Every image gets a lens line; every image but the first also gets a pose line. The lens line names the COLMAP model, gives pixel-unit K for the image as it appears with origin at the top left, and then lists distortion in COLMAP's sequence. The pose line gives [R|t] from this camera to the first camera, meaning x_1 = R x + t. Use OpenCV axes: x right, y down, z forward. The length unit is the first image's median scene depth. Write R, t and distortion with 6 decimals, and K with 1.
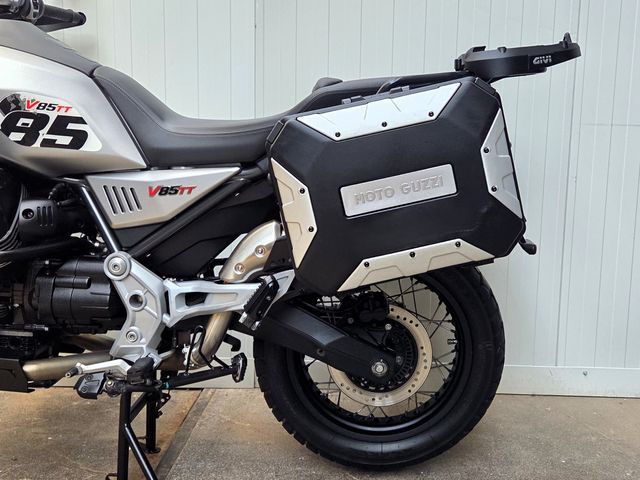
lens RADIAL K [[710.4, 0, 346.5], [0, 710.4, 222.4], [0, 0, 1]] dist [0.077778, 0.000000]
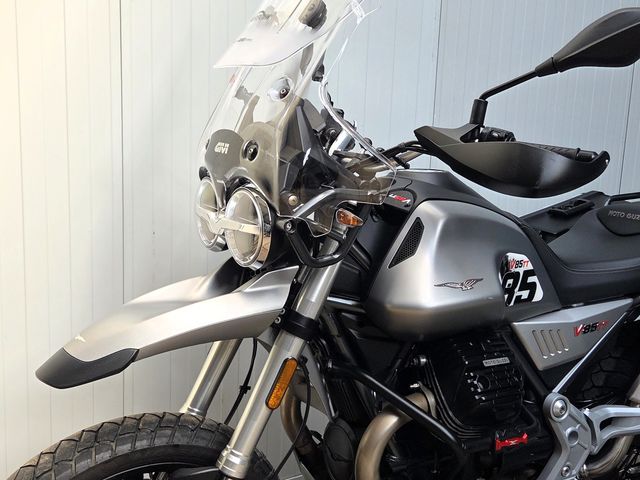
lens RADIAL K [[640.2, 0, 318.2], [0, 640.2, 242.8], [0, 0, 1]] dist [0.067793, 0.000000]
pose [[0.868109, -0.087521, 0.488597, -1.068095], [0.074198, 0.996154, 0.046608, -0.247396], [-0.490797, -0.004208, 0.871264, 0.356871]]
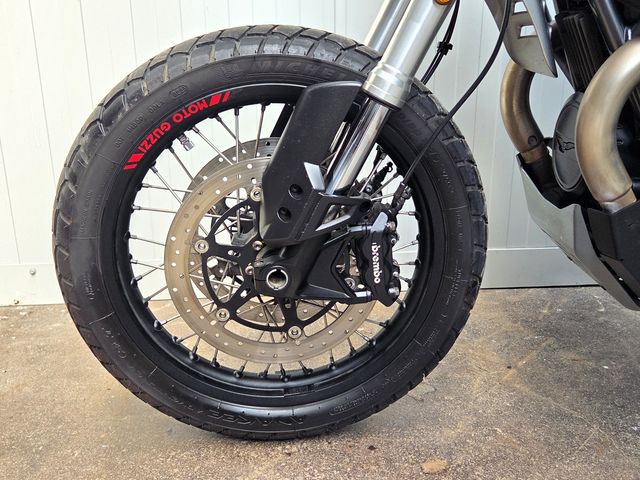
lens RADIAL K [[640.2, 0, 341.7], [0, 640.2, 223.7], [0, 0, 1]] dist [0.067793, 0.000000]
pose [[0.997941, -0.050953, 0.038947, -0.878736], [0.043839, 0.985212, 0.165634, 0.048716], [-0.046811, -0.163586, 0.985418, 0.514552]]
